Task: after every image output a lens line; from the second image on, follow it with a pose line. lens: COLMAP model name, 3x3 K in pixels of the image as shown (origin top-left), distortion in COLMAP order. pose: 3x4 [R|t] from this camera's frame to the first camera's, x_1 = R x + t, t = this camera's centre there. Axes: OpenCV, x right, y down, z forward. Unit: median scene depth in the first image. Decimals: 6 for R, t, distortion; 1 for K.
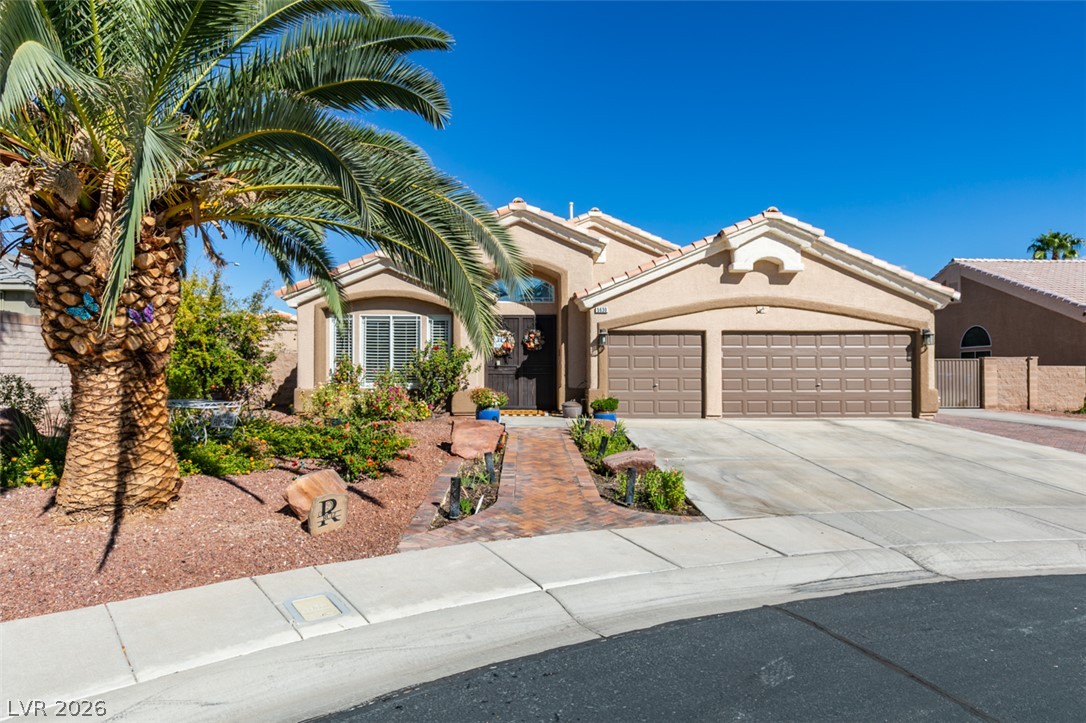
lens RADIAL K [[662.4, 0, 543.8], [0, 662.4, 360.5], [0, 0, 1]] dist [-0.009347, -0.000295]
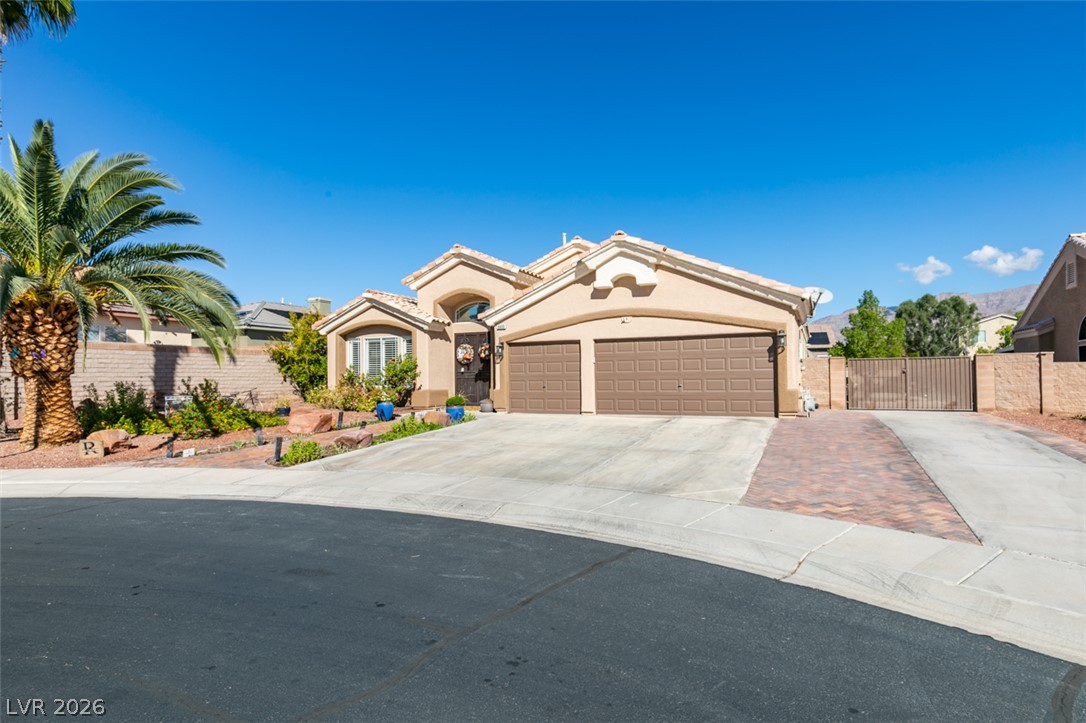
lens RADIAL K [[624.1, 0, 544.5], [0, 624.1, 364.8], [0, 0, 1]] dist [-0.008173, -0.000704]
pose [[0.884366, -0.018588, -0.466424, 0.706542], [0.019288, 0.999809, -0.003273, 0.001579], [0.466395, -0.006102, 0.884555, -0.016299]]
